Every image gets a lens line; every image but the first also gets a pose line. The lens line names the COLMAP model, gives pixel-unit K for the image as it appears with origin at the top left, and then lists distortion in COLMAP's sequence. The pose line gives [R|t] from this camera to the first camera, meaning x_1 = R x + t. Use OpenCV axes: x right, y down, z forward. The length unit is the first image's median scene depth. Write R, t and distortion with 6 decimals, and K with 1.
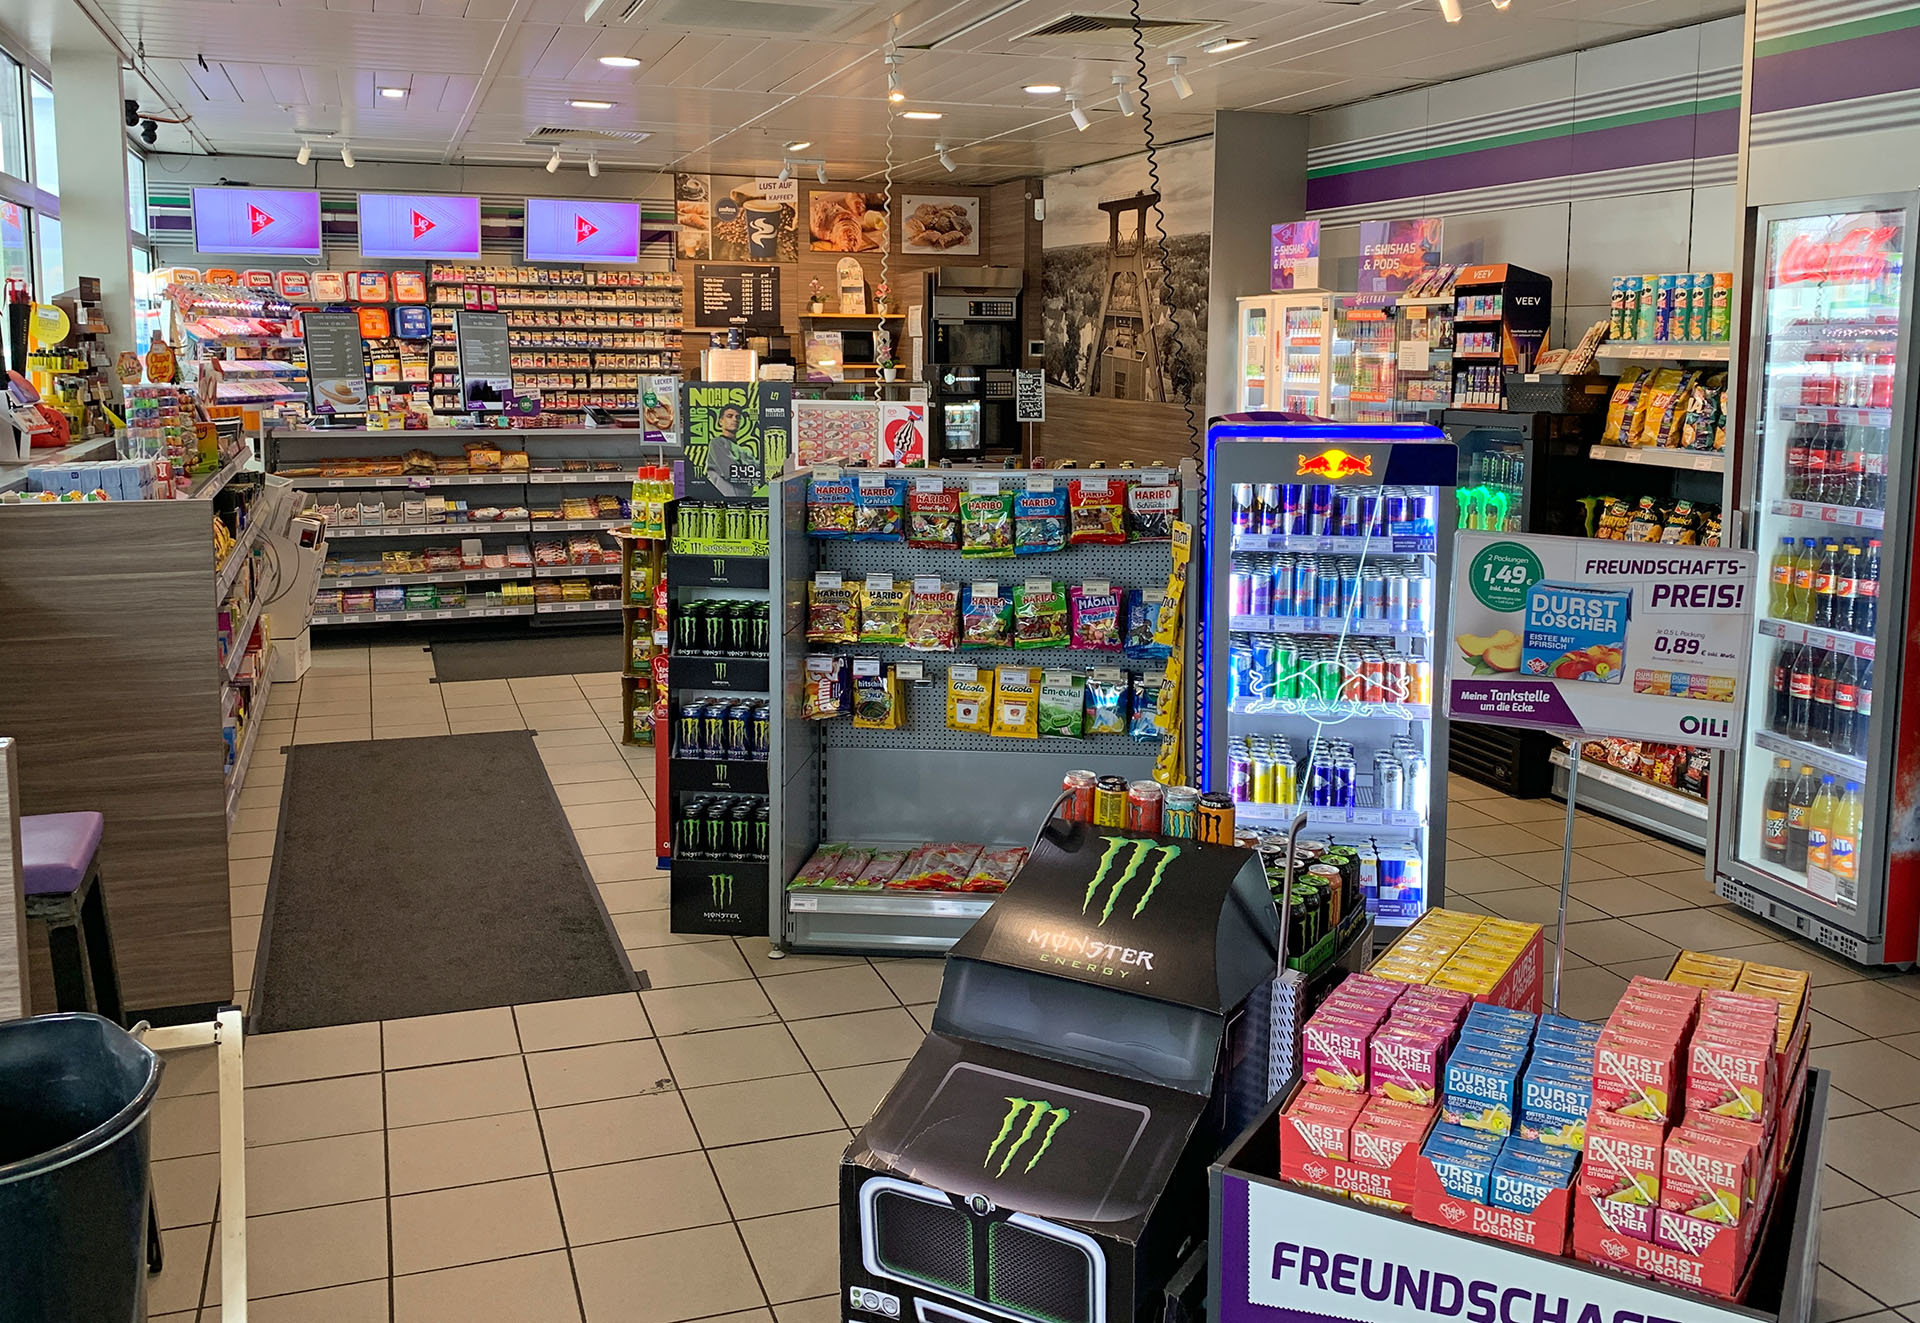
lens RADIAL K [[1743.6, 0, 980.9], [0, 1743.6, 532.2], [0, 0, 1]] dist [0.220329, -0.649768]
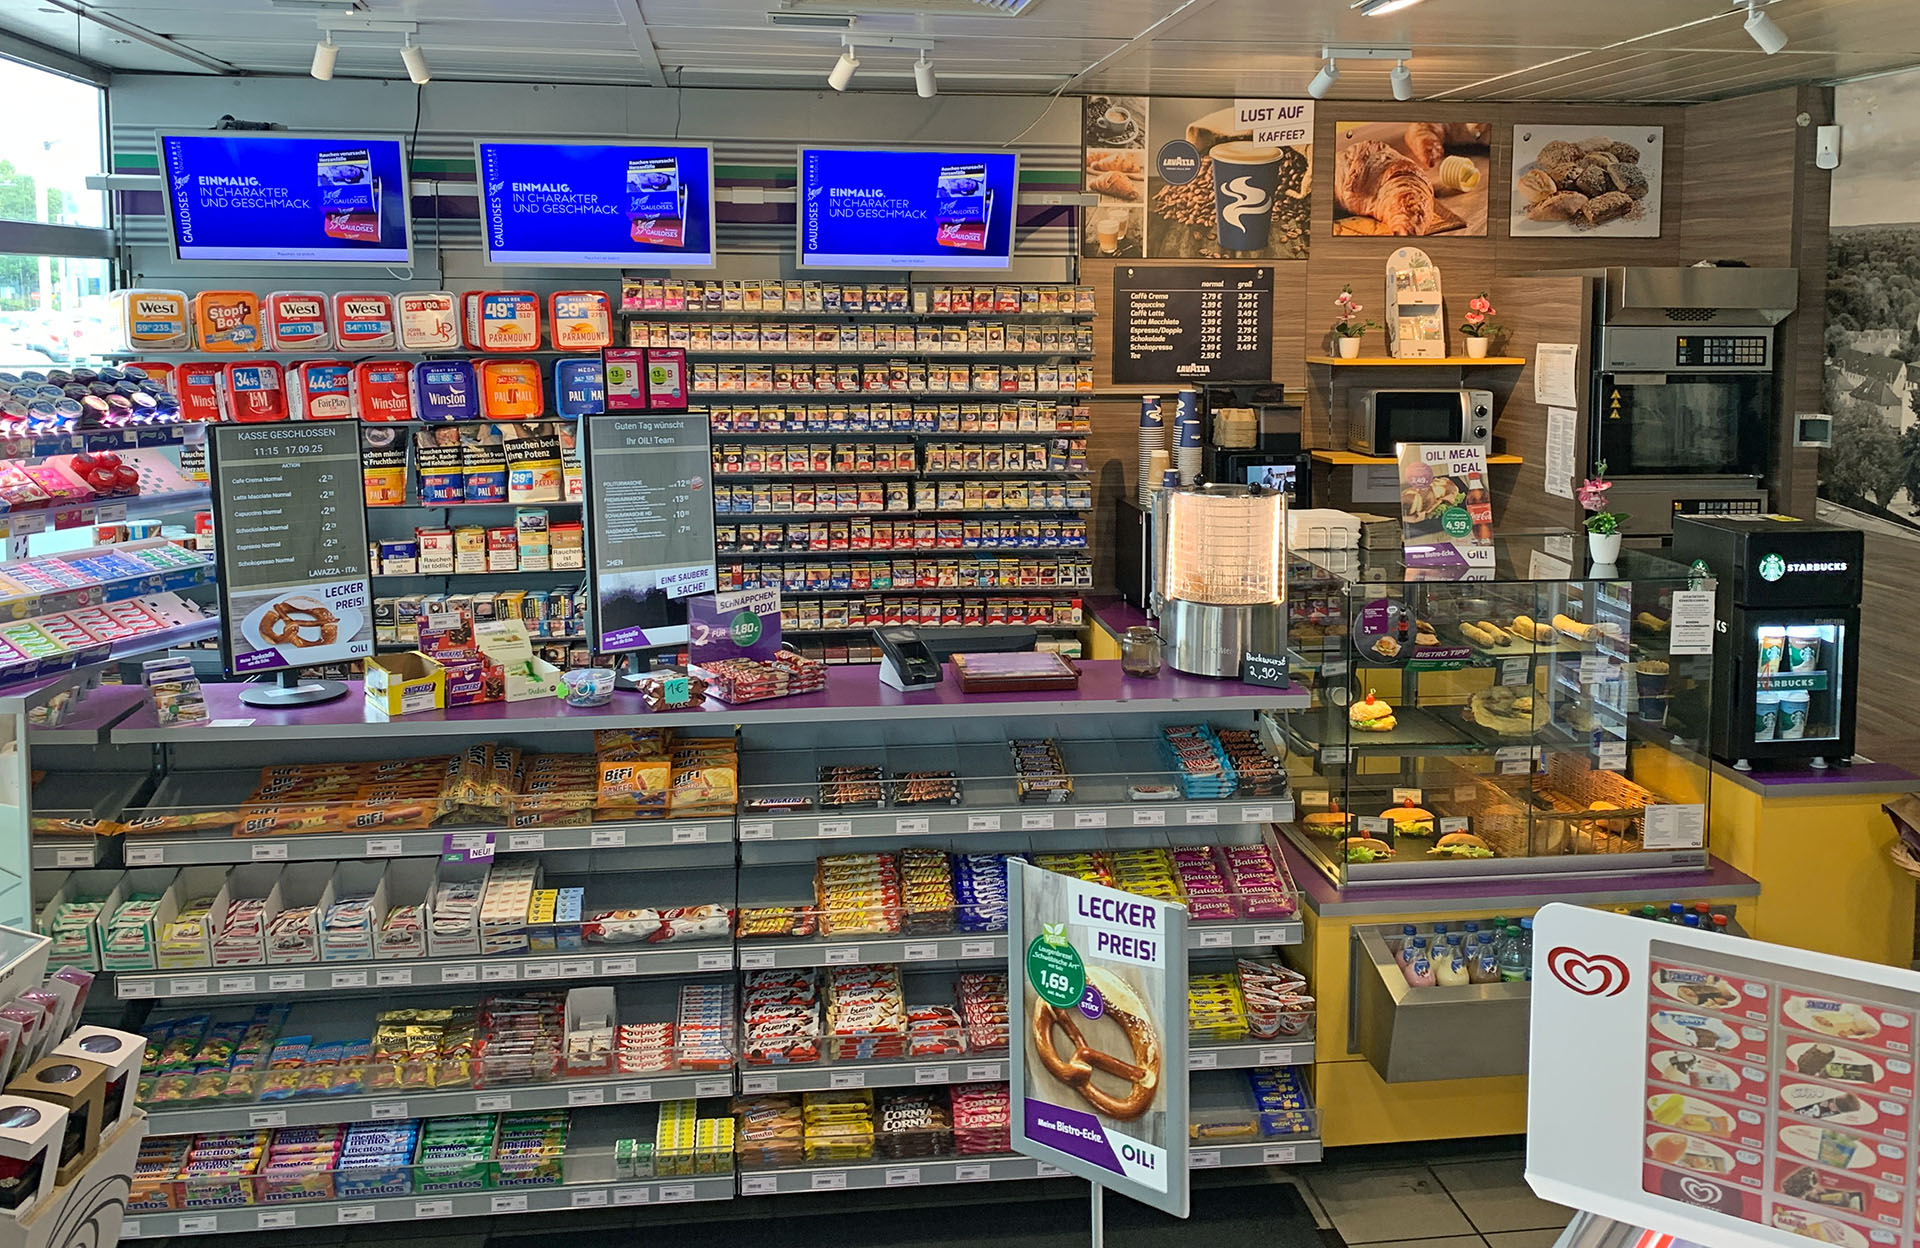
lens RADIAL K [[1701.0, 0, 1009.4], [0, 1701.0, 443.4], [0, 0, 1]] dist [0.178047, -0.410749]
pose [[0.982270, 0.016732, -0.186722, -0.123293], [-0.020521, 0.999620, -0.018378, -0.112918], [0.186343, 0.021884, 0.982241, 0.624714]]
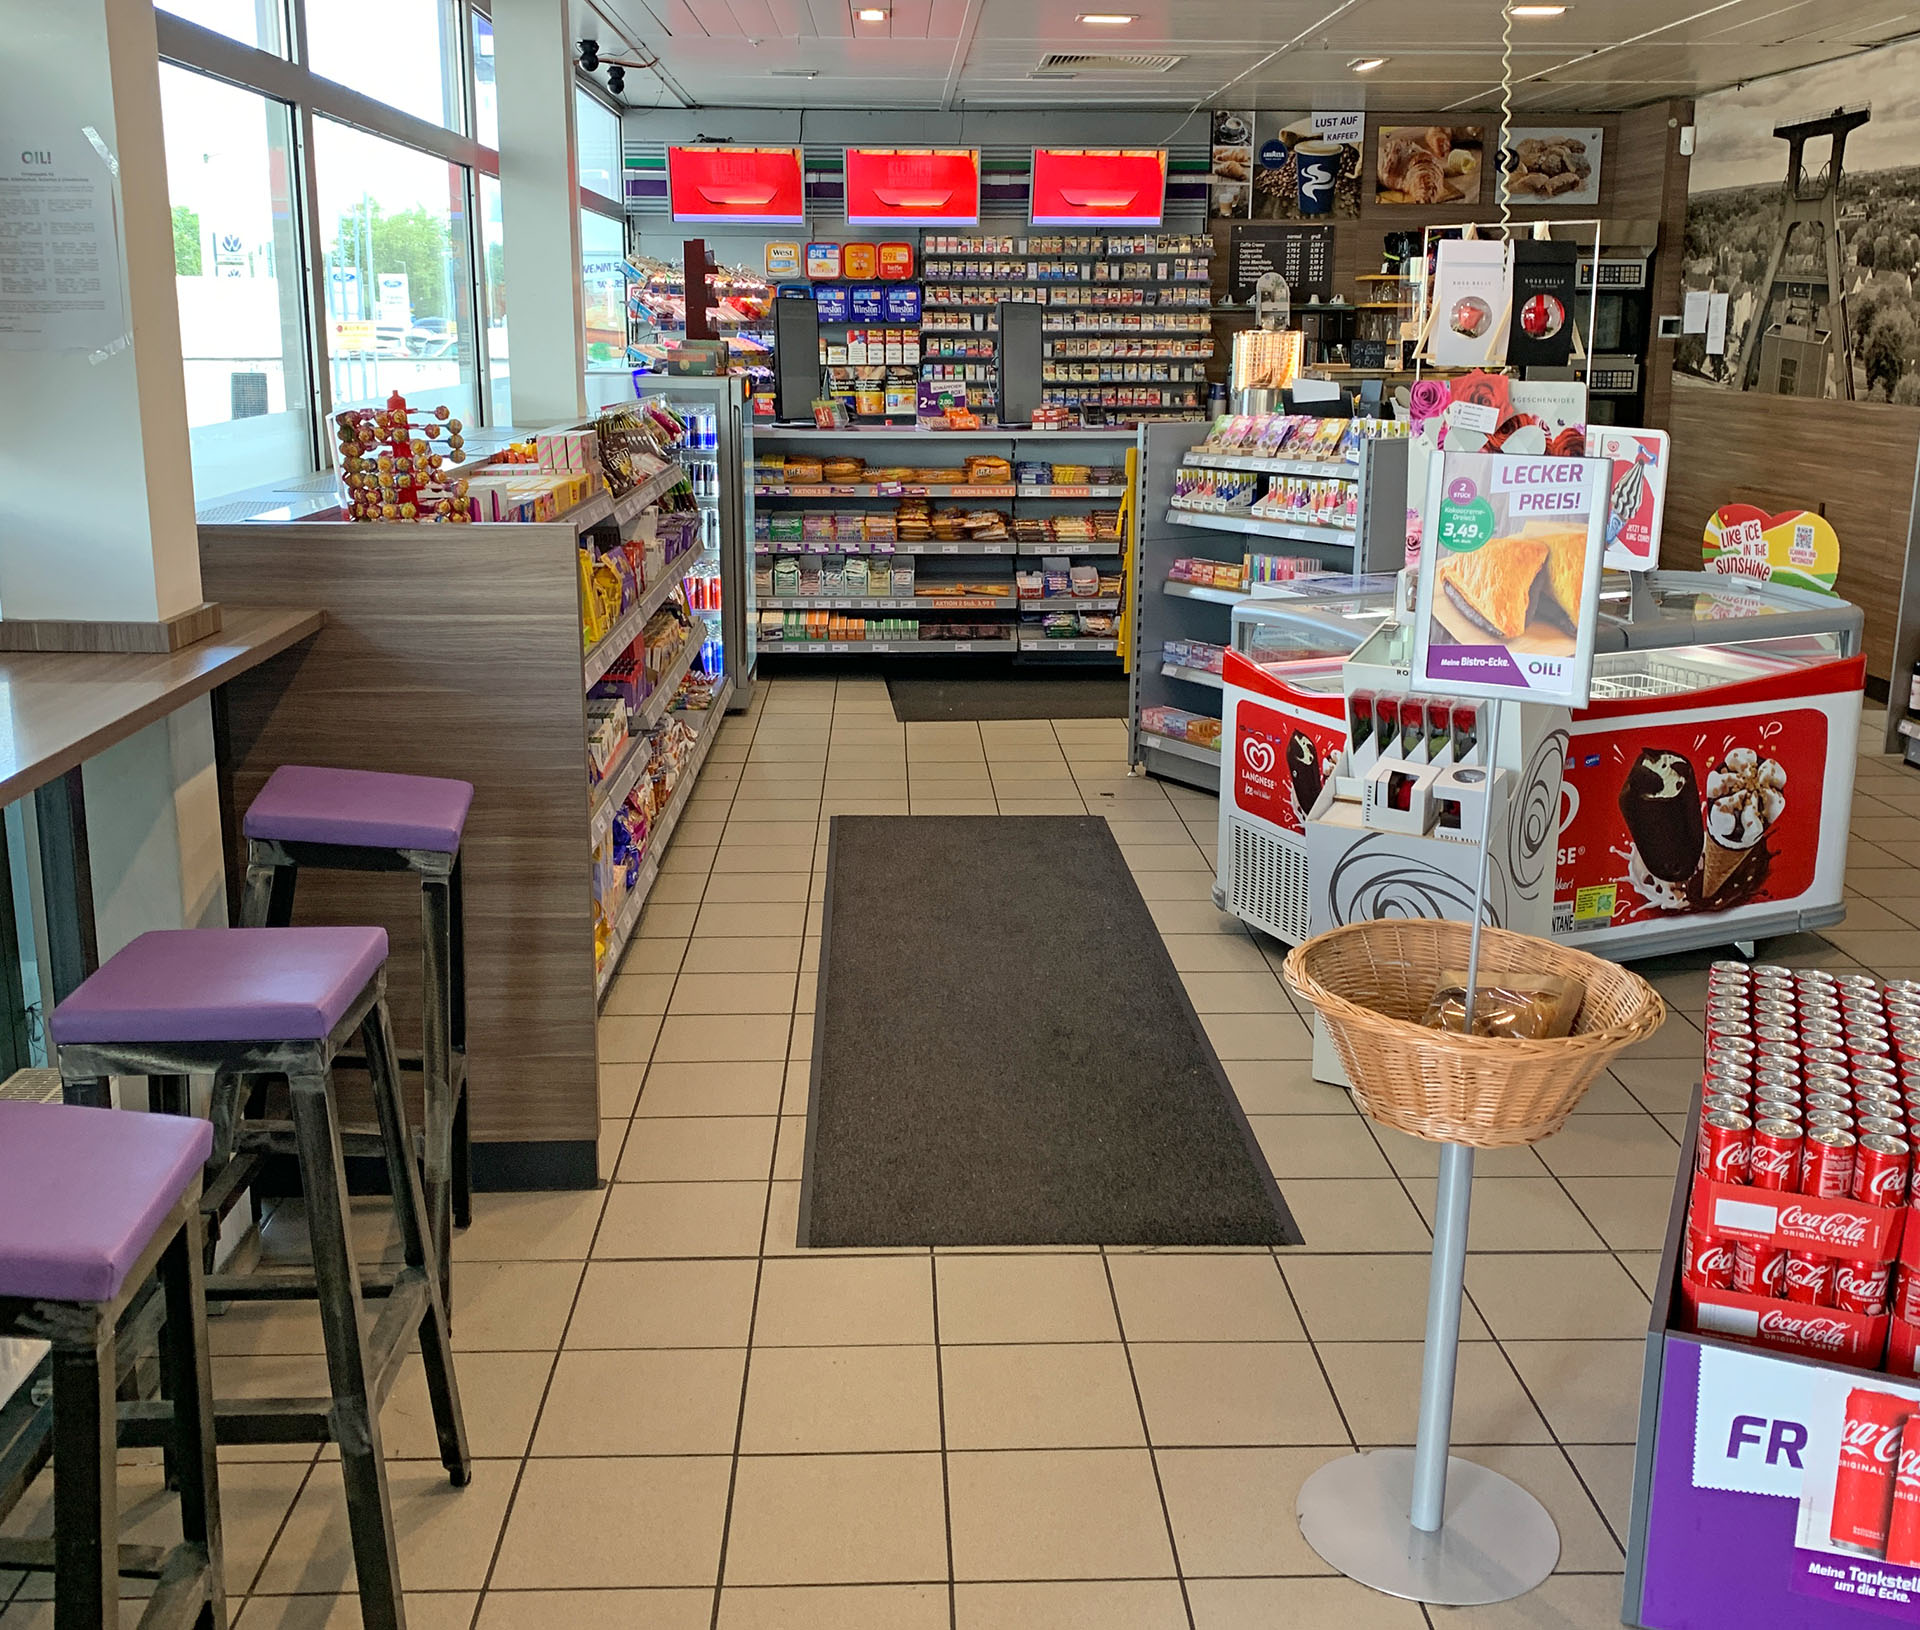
lens RADIAL K [[1955.6, 0, 953.4], [0, 1955.6, 764.0], [0, 0, 1]] dist [0.017257, -0.015439]
pose [[0.954341, 0.062931, -0.292014, -0.005941], [-0.029574, 0.992659, 0.117271, -0.008990], [0.297251, -0.103281, 0.949197, 0.097590]]
